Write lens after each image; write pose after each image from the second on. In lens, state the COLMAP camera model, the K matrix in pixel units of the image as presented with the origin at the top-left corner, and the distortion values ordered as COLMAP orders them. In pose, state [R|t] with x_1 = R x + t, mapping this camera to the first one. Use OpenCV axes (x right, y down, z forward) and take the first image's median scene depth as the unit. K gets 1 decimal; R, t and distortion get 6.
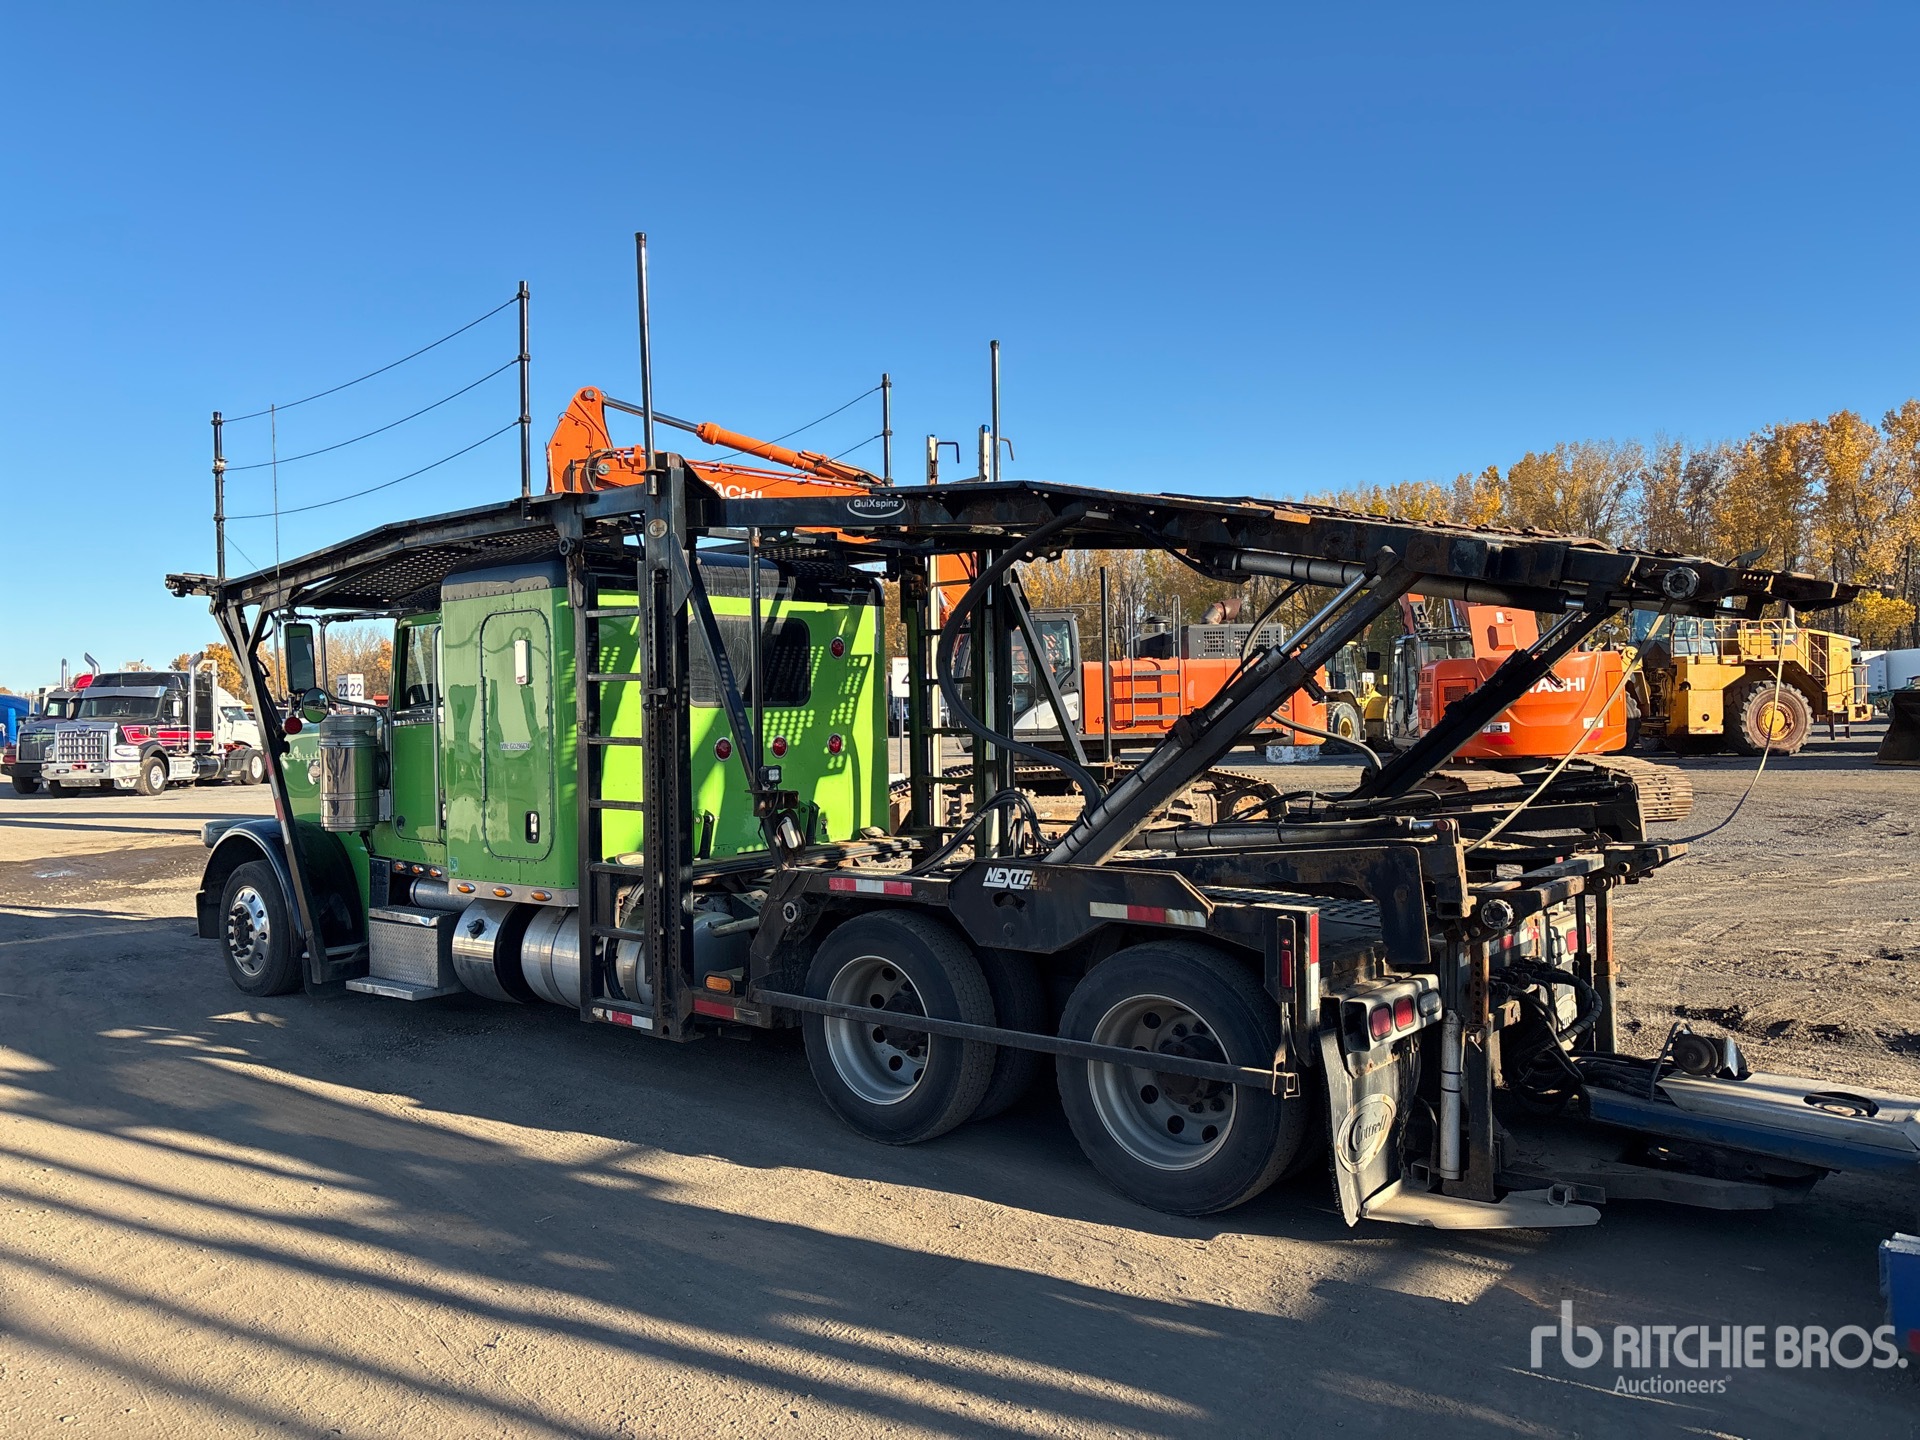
lens RADIAL K [[1422.6, 0, 956.9], [0, 1422.6, 699.2], [0, 0, 1]] dist [0.090614, -0.123049]
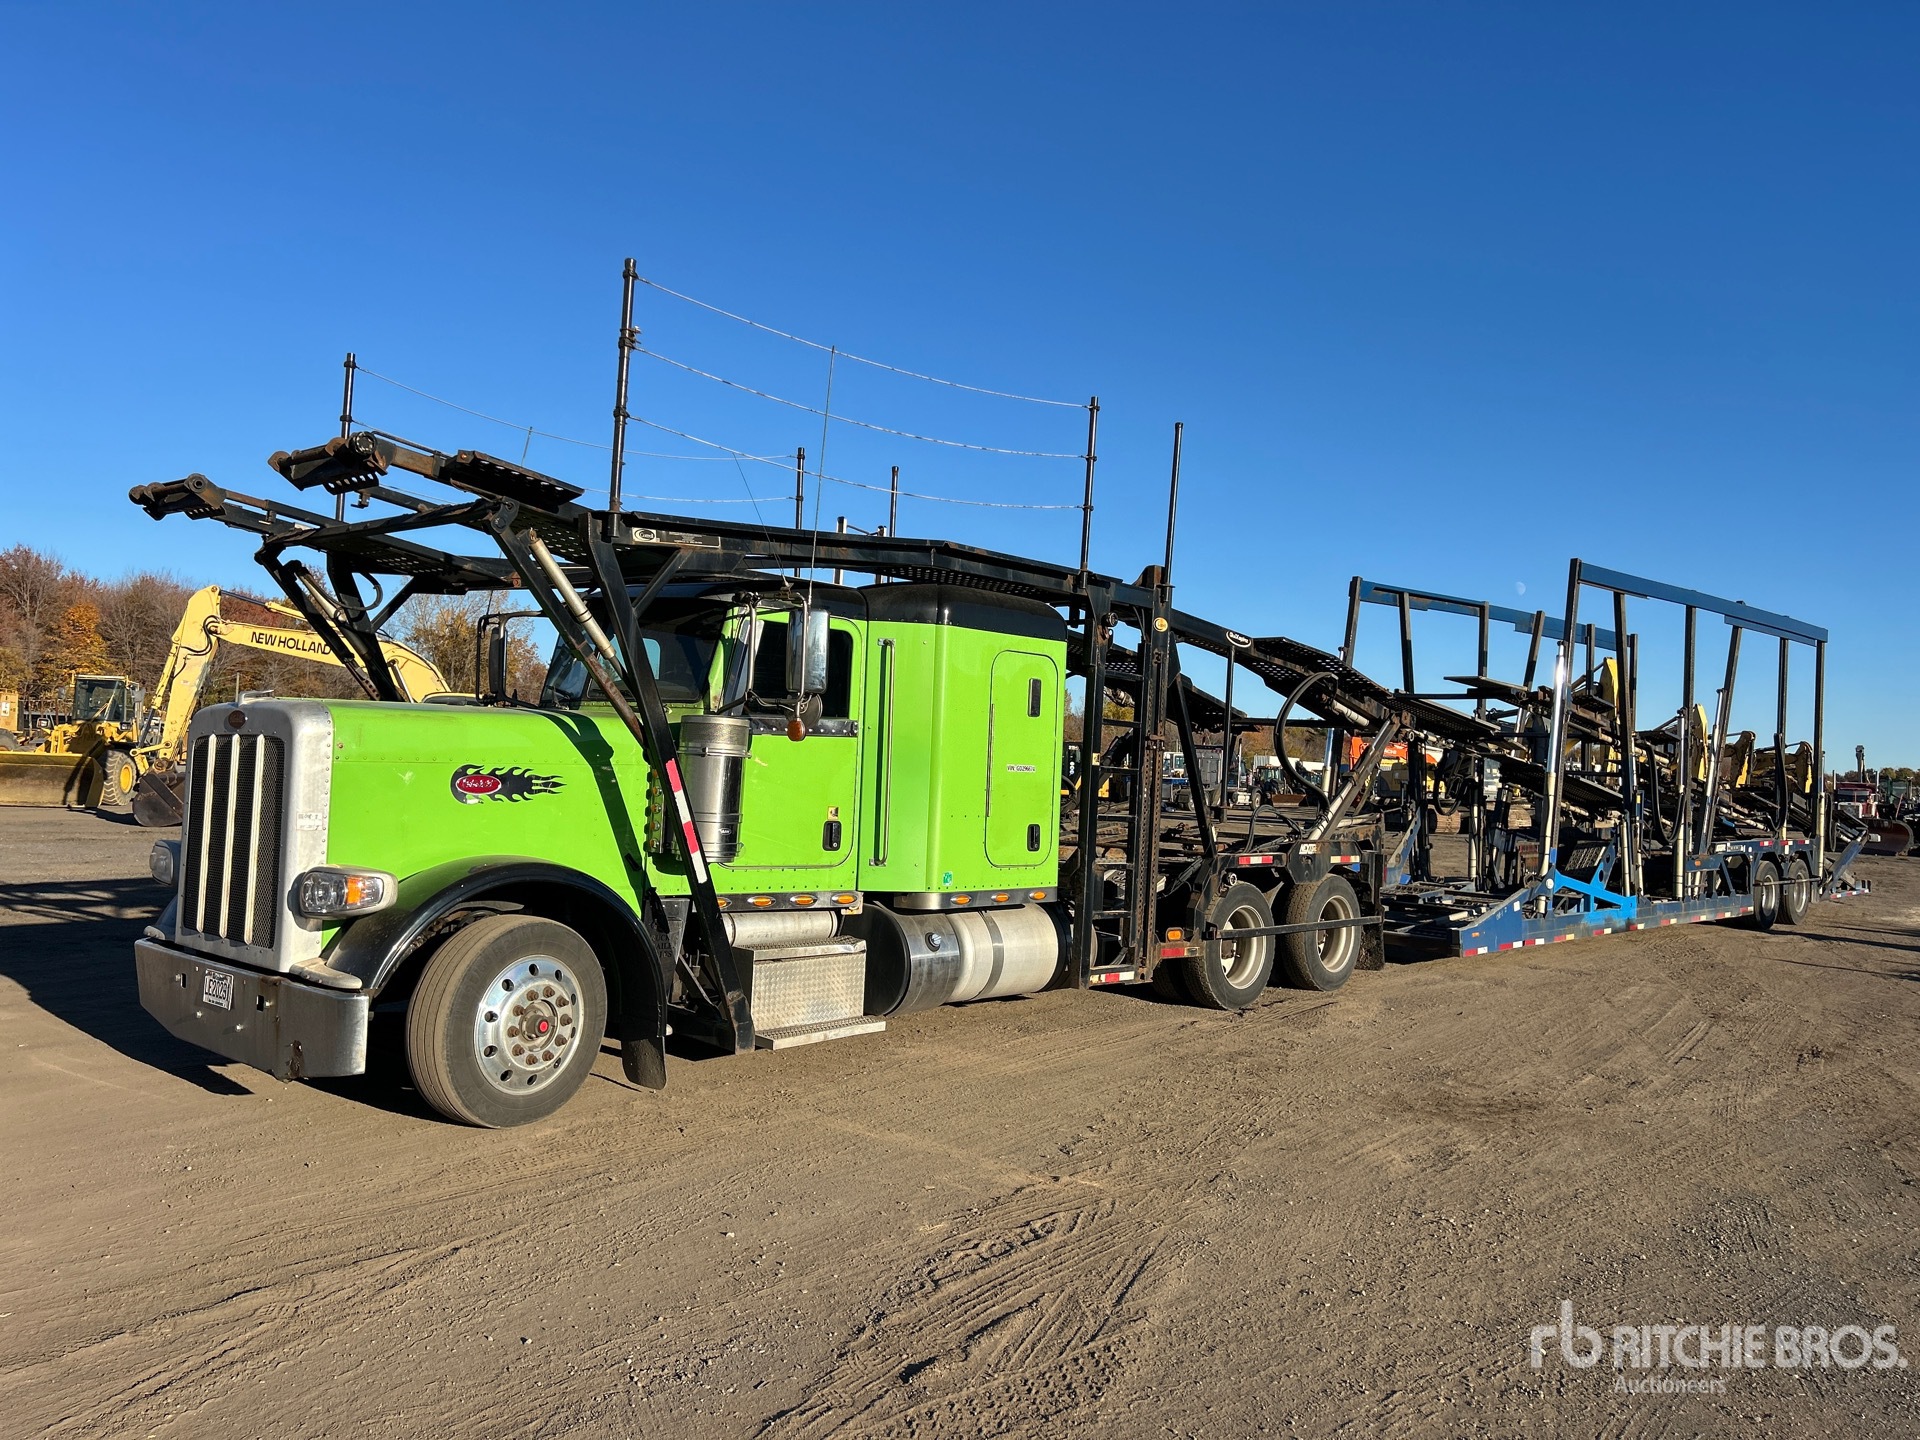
lens RADIAL K [[1422.6, 0, 956.9], [0, 1422.6, 699.2], [0, 0, 1]] dist [0.090614, -0.123049]
pose [[0.065443, 0.074051, 0.995105, -1.294791], [-0.052447, 0.996120, -0.070677, 0.054779], [-0.996477, -0.047565, 0.069073, 0.872855]]
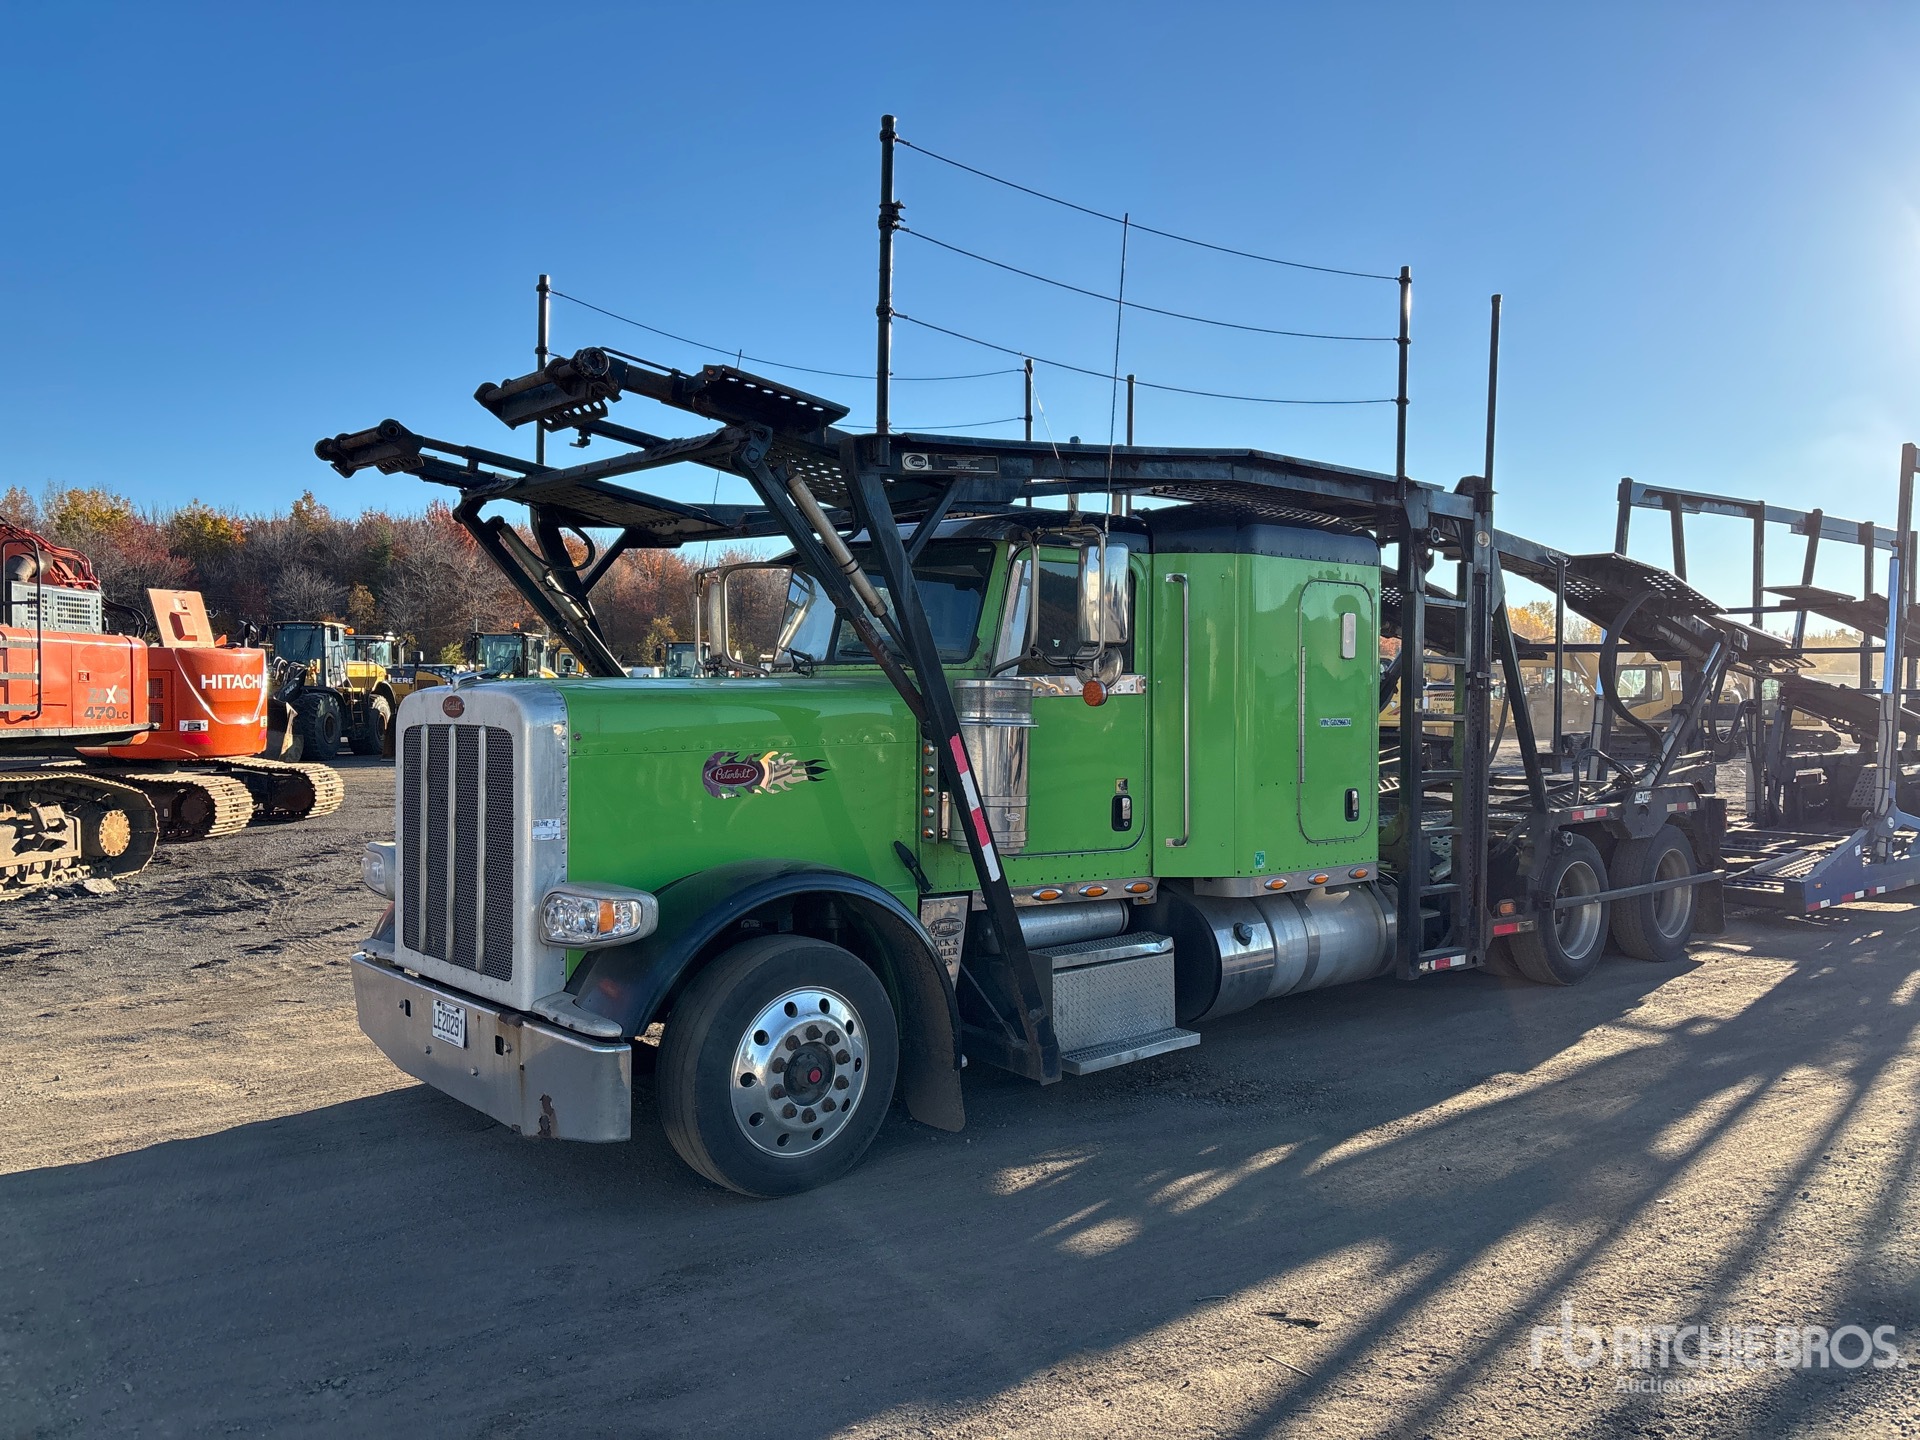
lens RADIAL K [[1432.8, 0, 979.4], [0, 1432.8, 711.2], [0, 0, 1]] dist [0.053736, -0.124070]
pose [[0.155108, 0.015612, 0.987774, -1.156258], [-0.017051, 0.999768, -0.013124, 0.037201], [-0.987750, -0.014807, 0.155338, 0.973109]]
